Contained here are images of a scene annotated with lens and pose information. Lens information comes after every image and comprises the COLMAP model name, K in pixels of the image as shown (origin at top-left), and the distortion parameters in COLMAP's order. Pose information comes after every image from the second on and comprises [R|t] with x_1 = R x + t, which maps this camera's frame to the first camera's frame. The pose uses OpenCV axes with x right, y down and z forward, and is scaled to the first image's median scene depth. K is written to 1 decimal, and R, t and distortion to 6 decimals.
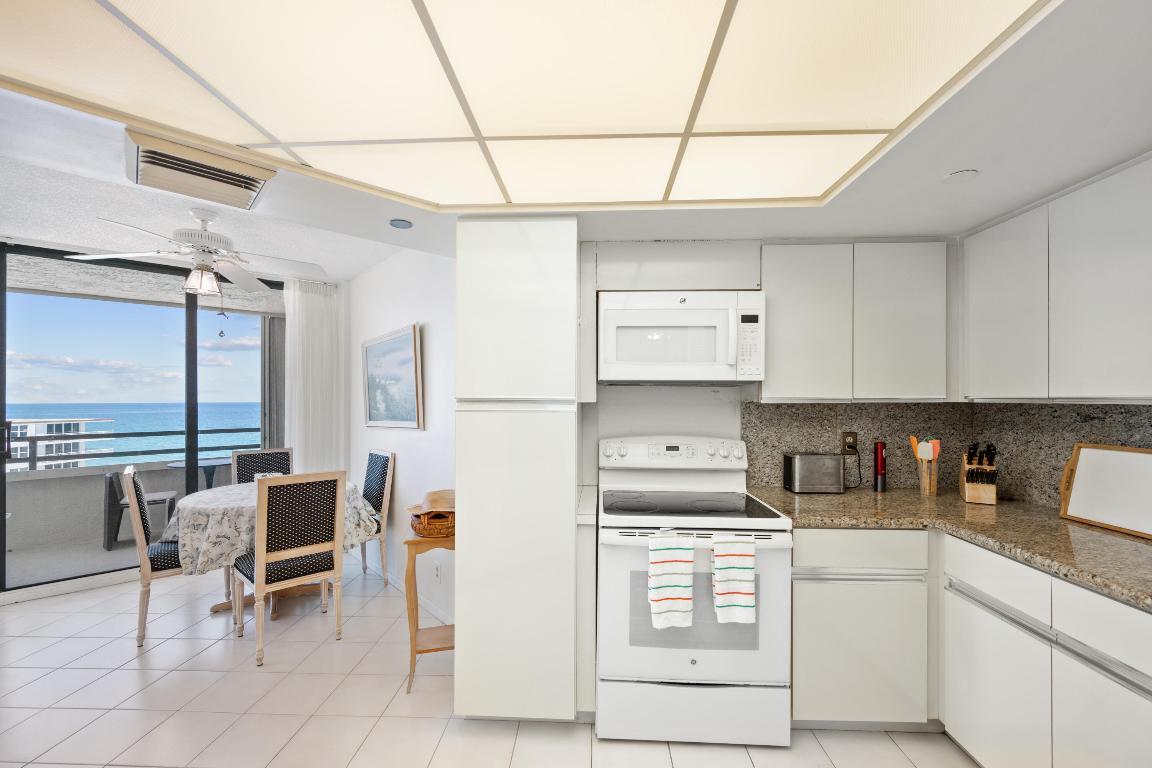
lens RADIAL K [[465.9, 0, 571.4], [0, 465.9, 394.6], [0, 0, 1]] dist [-0.000212, -0.000317]
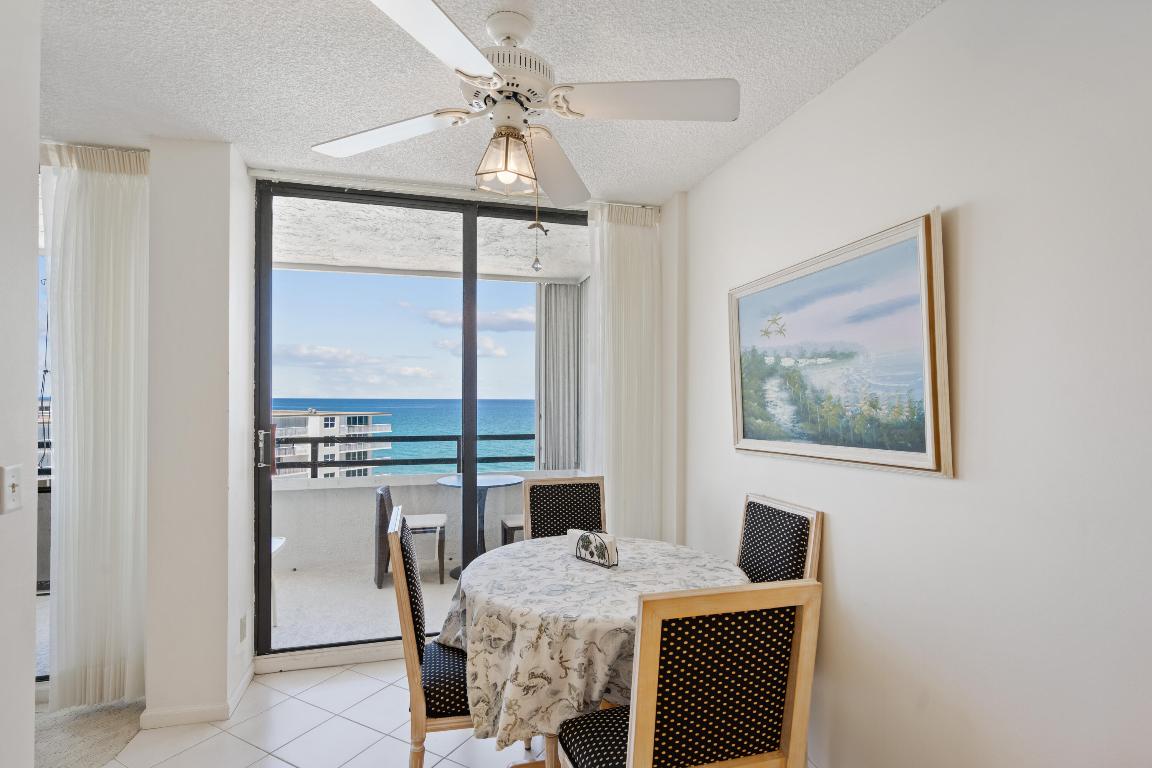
lens RADIAL K [[568.6, 0, 571.6], [0, 568.6, 388.7], [0, 0, 1]] dist [0.017958, -0.000300]
pose [[0.891292, -0.000597, -0.453429, -0.421841], [-0.001397, 0.999991, -0.004063, 0.004308], [0.453427, 0.004255, 0.891283, 0.452231]]
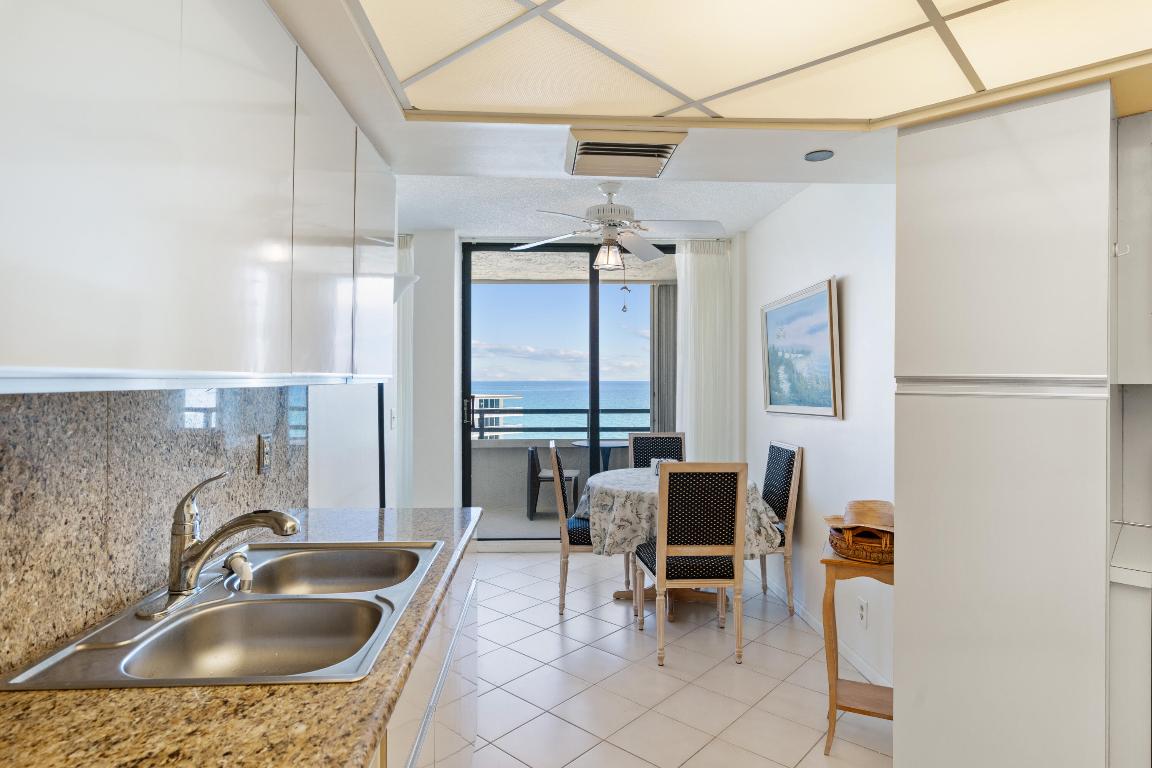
lens RADIAL K [[631.1, 0, 579.6], [0, 631.1, 375.4], [0, 0, 1]] dist [-0.000405, 0.000074]
pose [[0.773885, 0.001371, -0.633325, -0.001590], [0.002490, 0.999983, 0.005207, -0.000598], [0.633322, -0.005606, 0.773868, -0.058891]]
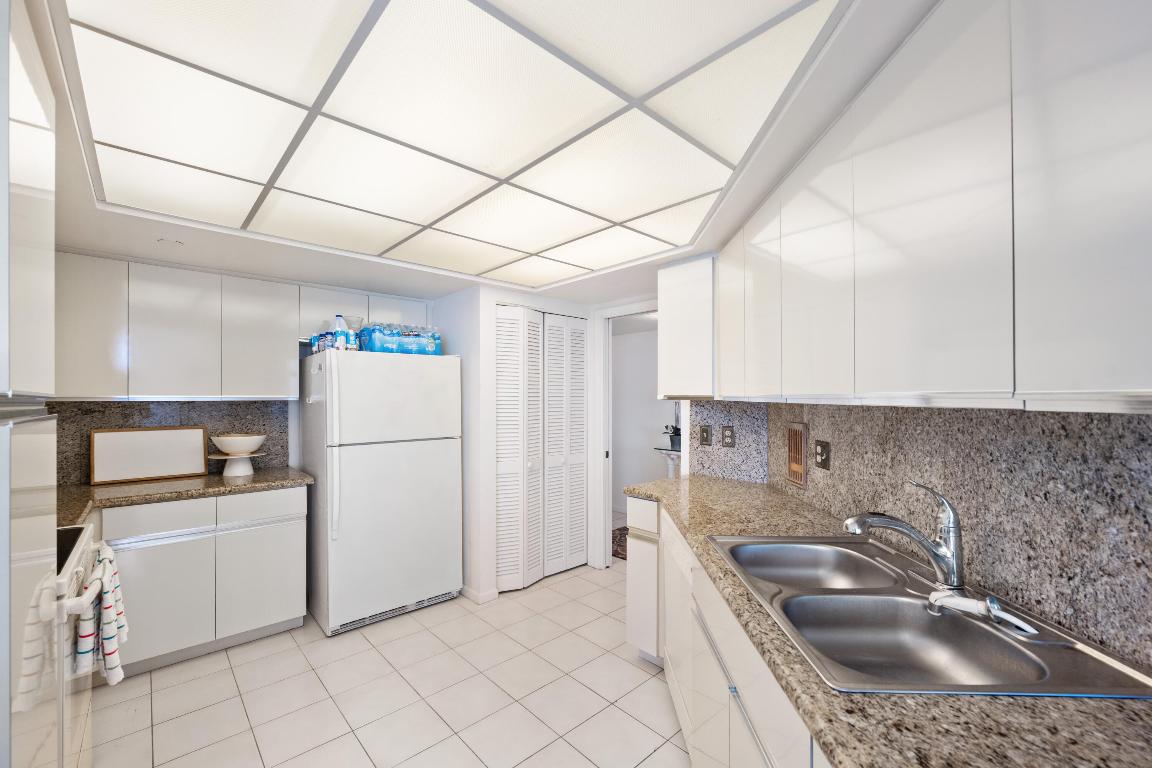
lens RADIAL K [[465.9, 0, 571.4], [0, 465.9, 394.6], [0, 0, 1]] dist [-0.000212, -0.000317]
pose [[-0.708056, 0.006062, 0.706130, -0.567909], [-0.005238, 0.999891, -0.013836, 0.007001], [-0.706137, -0.013496, -0.707947, 0.611220]]
